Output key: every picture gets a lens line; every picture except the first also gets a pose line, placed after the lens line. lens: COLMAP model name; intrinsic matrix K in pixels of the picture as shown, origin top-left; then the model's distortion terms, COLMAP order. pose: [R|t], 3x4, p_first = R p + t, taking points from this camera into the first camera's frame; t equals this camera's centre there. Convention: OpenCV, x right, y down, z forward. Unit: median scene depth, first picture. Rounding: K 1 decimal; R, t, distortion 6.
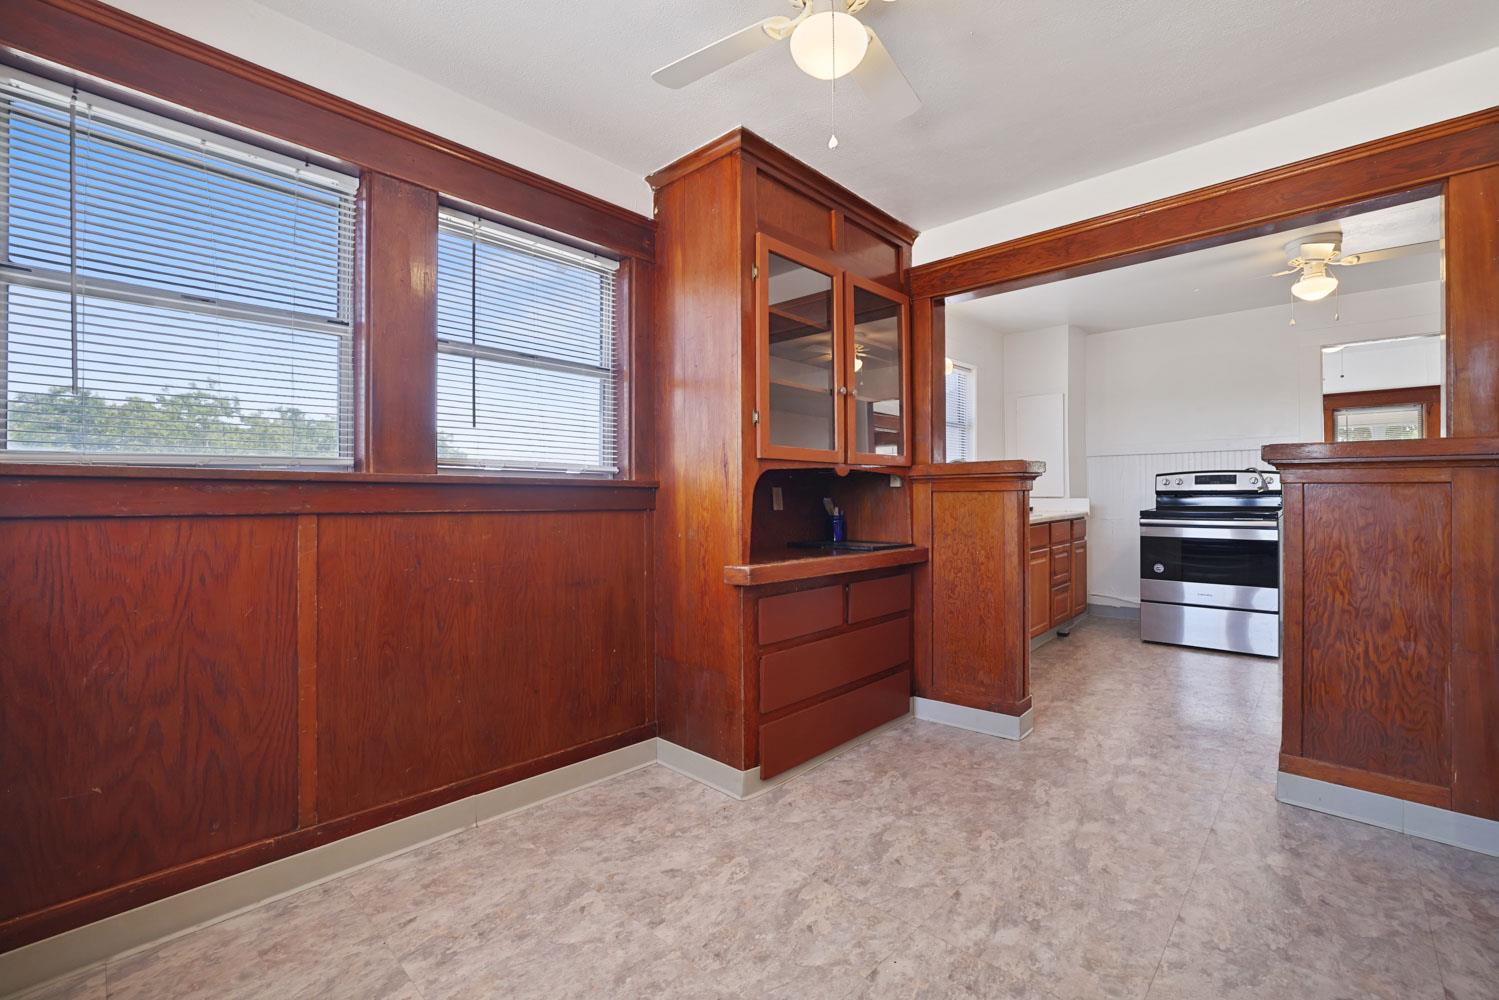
lens RADIAL K [[656.2, 0, 746.4], [0, 656.2, 501.7], [0, 0, 1]] dist [-0.004100, 0.000721]
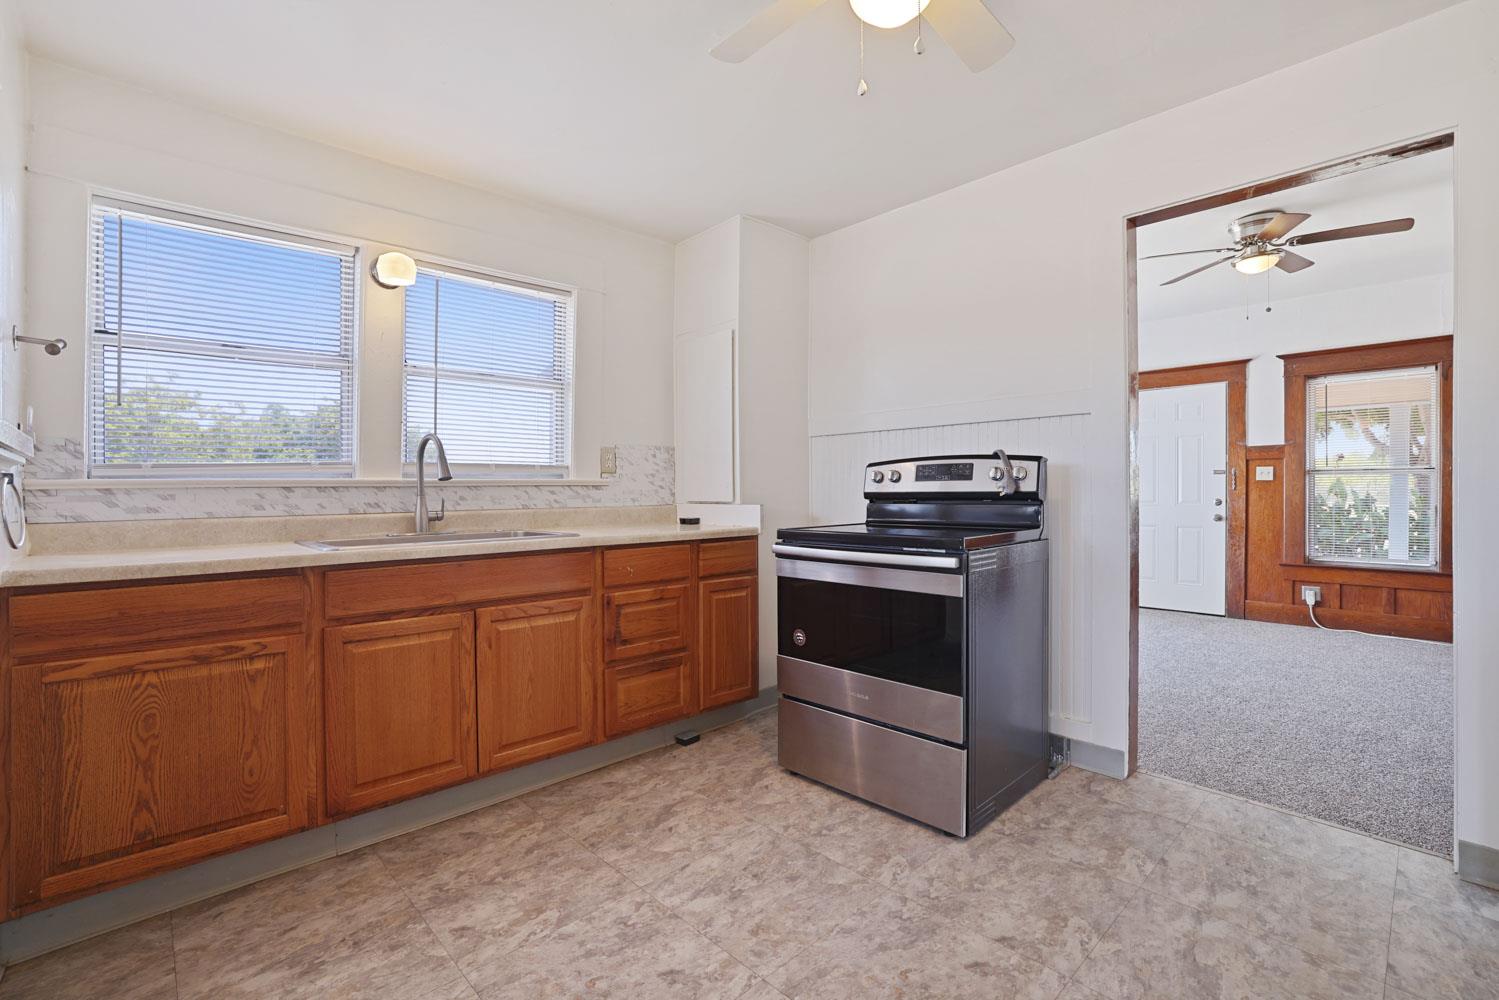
lens RADIAL K [[677.0, 0, 743.3], [0, 677.0, 494.4], [0, 0, 1]] dist [-0.020451, 0.001624]
pose [[0.995998, 0.006456, -0.089143, 0.697226], [-0.007468, 0.999911, -0.011027, -0.009143], [0.089064, 0.011649, 0.995958, 0.491049]]
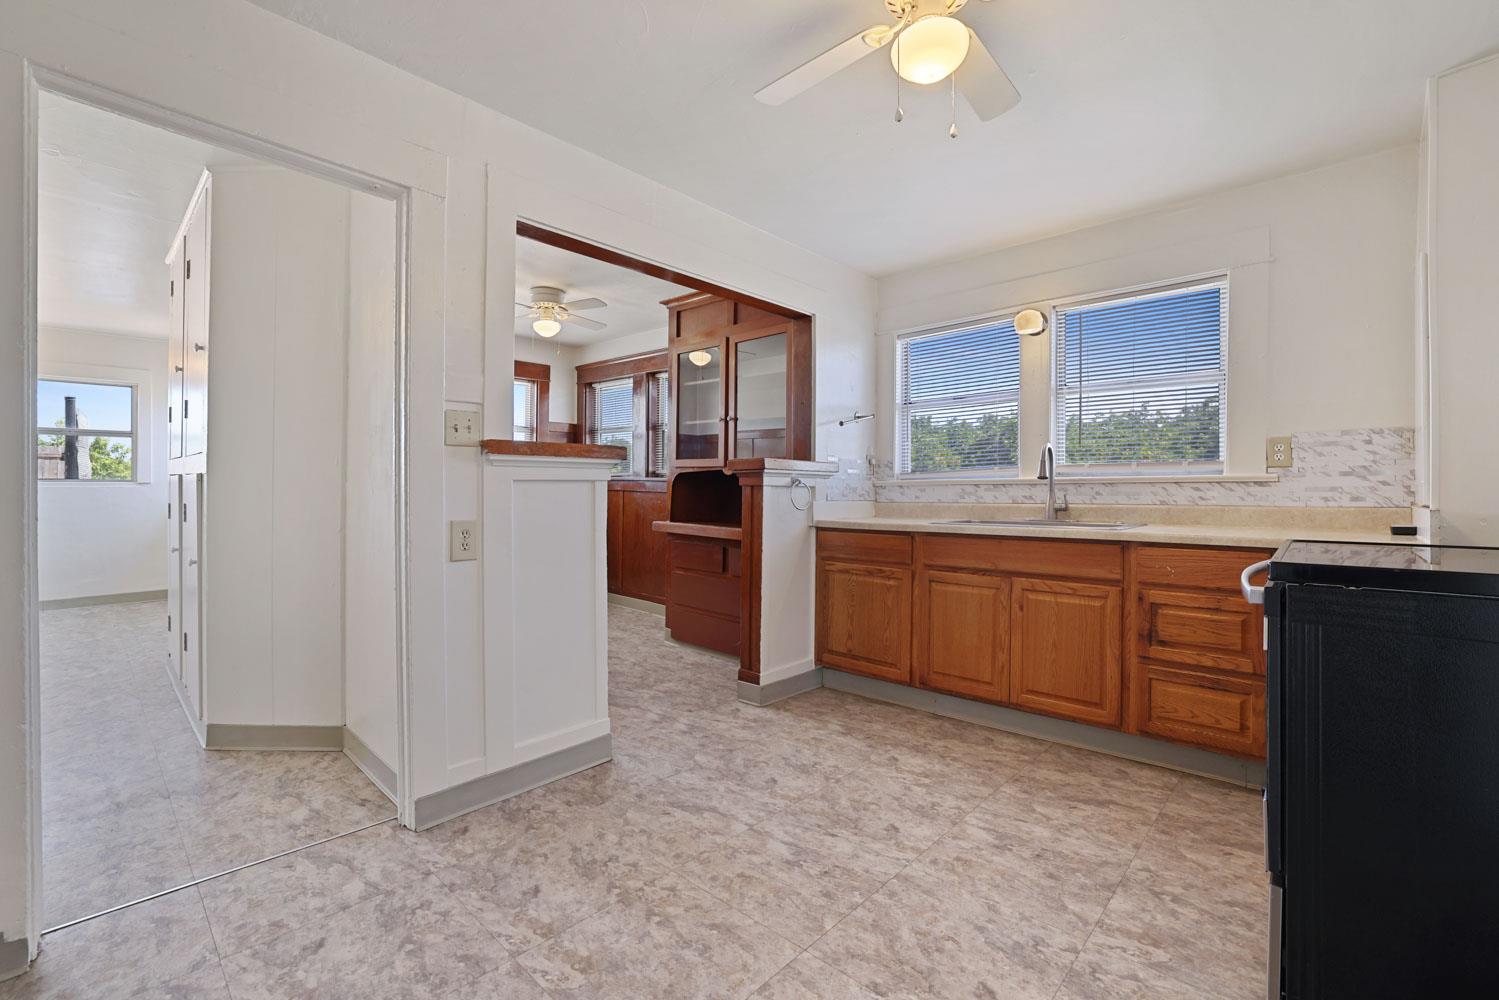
lens RADIAL K [[656.2, 0, 757.4], [0, 656.2, 489.9], [0, 0, 1]] dist [-0.004100, 0.000721]
pose [[-0.014512, 0.013581, -0.999802, 1.150551], [-0.017363, 0.999754, 0.013832, -0.019167], [0.999744, 0.017560, -0.014272, 0.762710]]
